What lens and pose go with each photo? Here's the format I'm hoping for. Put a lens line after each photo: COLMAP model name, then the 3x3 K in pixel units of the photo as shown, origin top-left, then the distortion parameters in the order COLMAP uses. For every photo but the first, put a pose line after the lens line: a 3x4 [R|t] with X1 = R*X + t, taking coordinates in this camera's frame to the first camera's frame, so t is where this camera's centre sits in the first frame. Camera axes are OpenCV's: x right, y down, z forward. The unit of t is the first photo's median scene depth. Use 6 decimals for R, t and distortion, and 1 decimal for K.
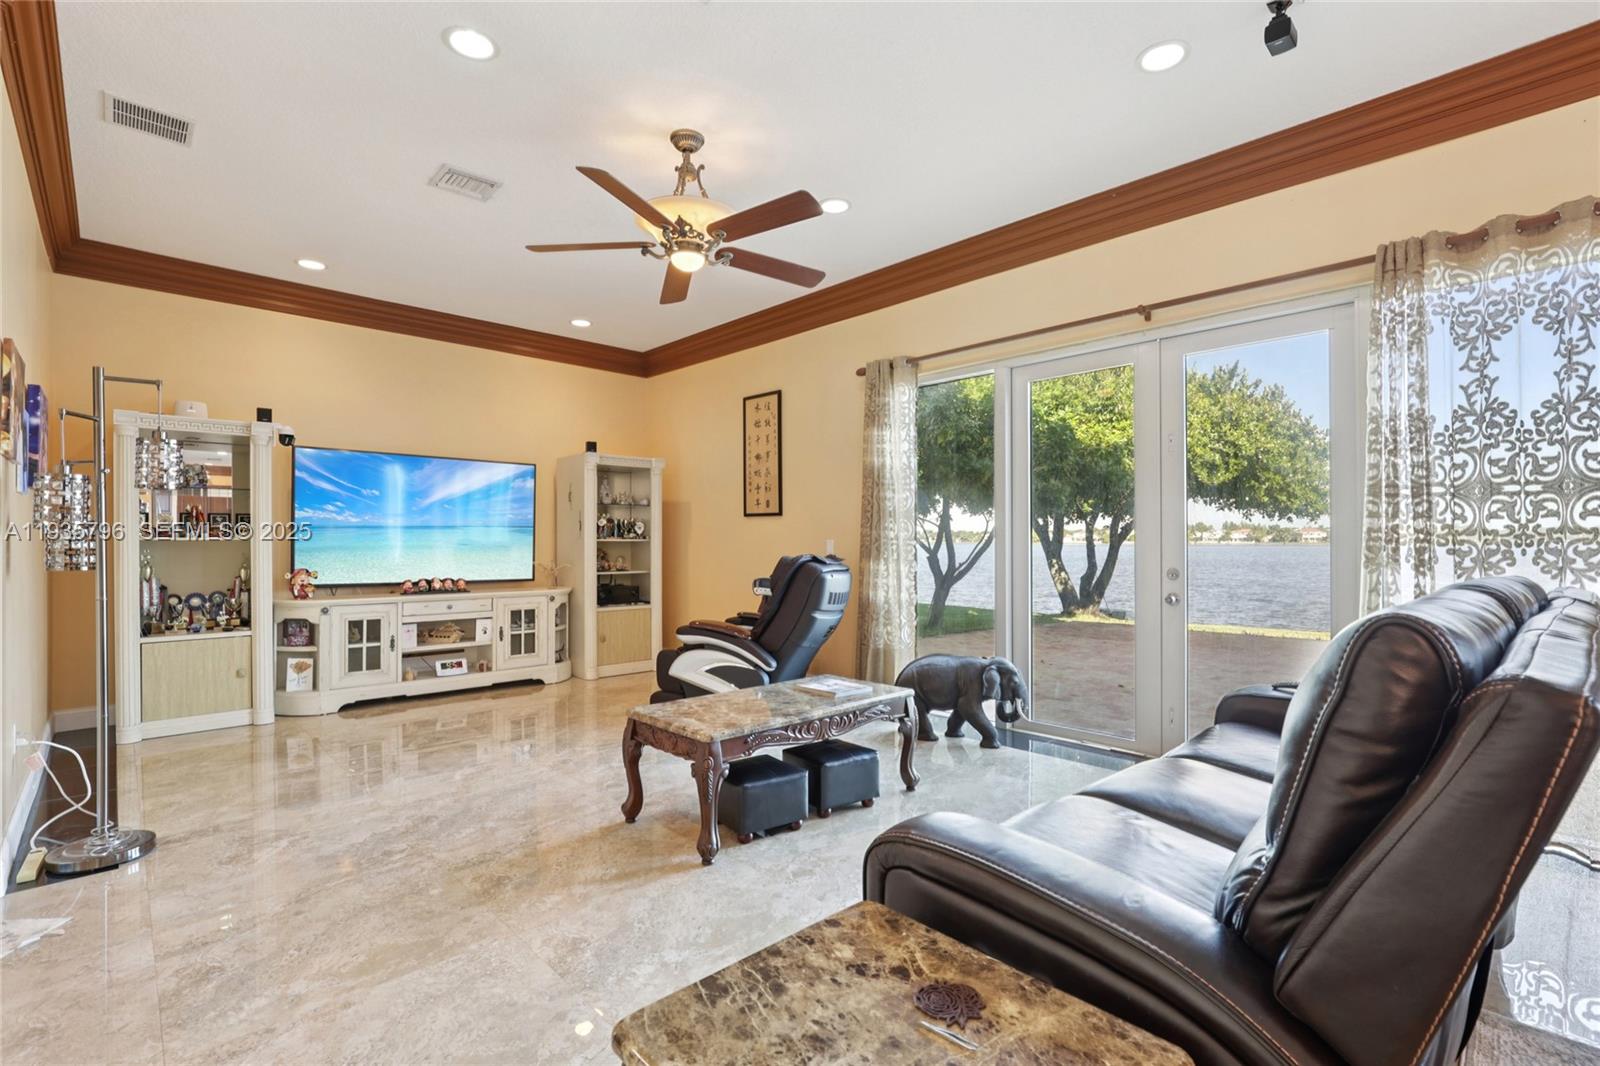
lens RADIAL K [[726.0, 0, 821.2], [0, 726.0, 543.2], [0, 0, 1]] dist [-0.036147, 0.013067]
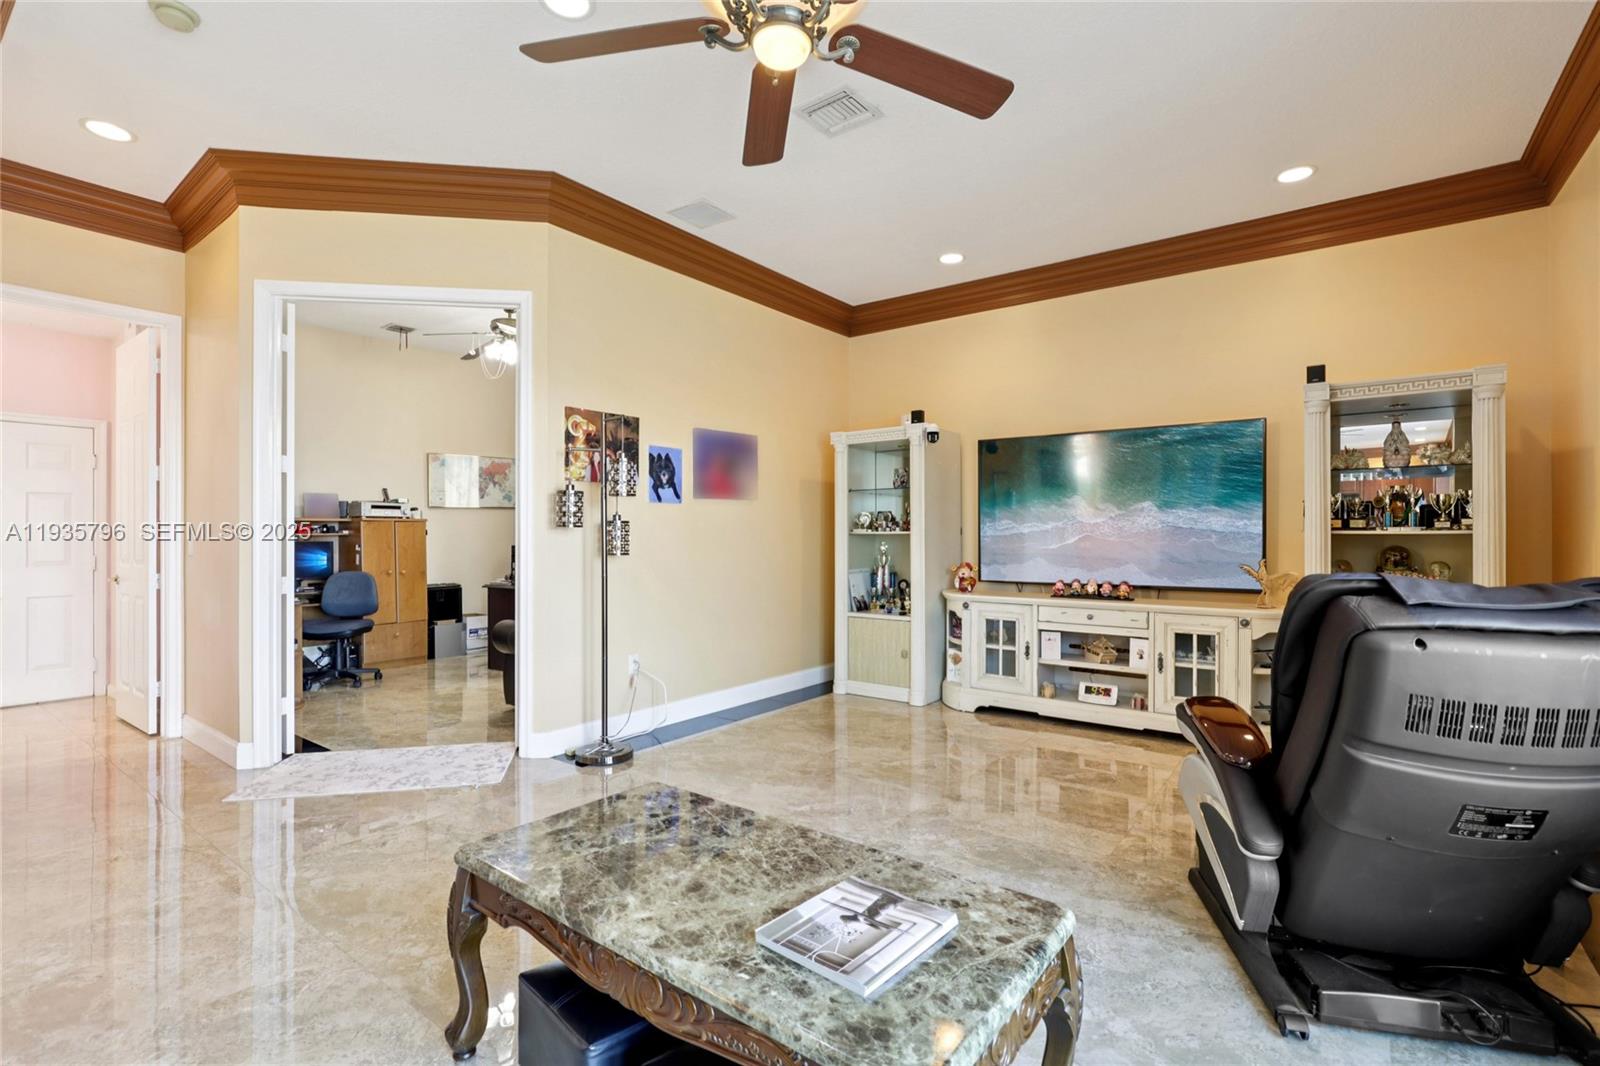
lens RADIAL K [[724.1, 0, 806.6], [0, 724.1, 538.1], [0, 0, 1]] dist [-0.012324, 0.000477]
pose [[0.144677, 0.004091, -0.989470, 0.244046], [-0.002813, 0.999989, 0.003723, -0.000925], [0.989475, 0.002245, 0.144687, 0.610681]]
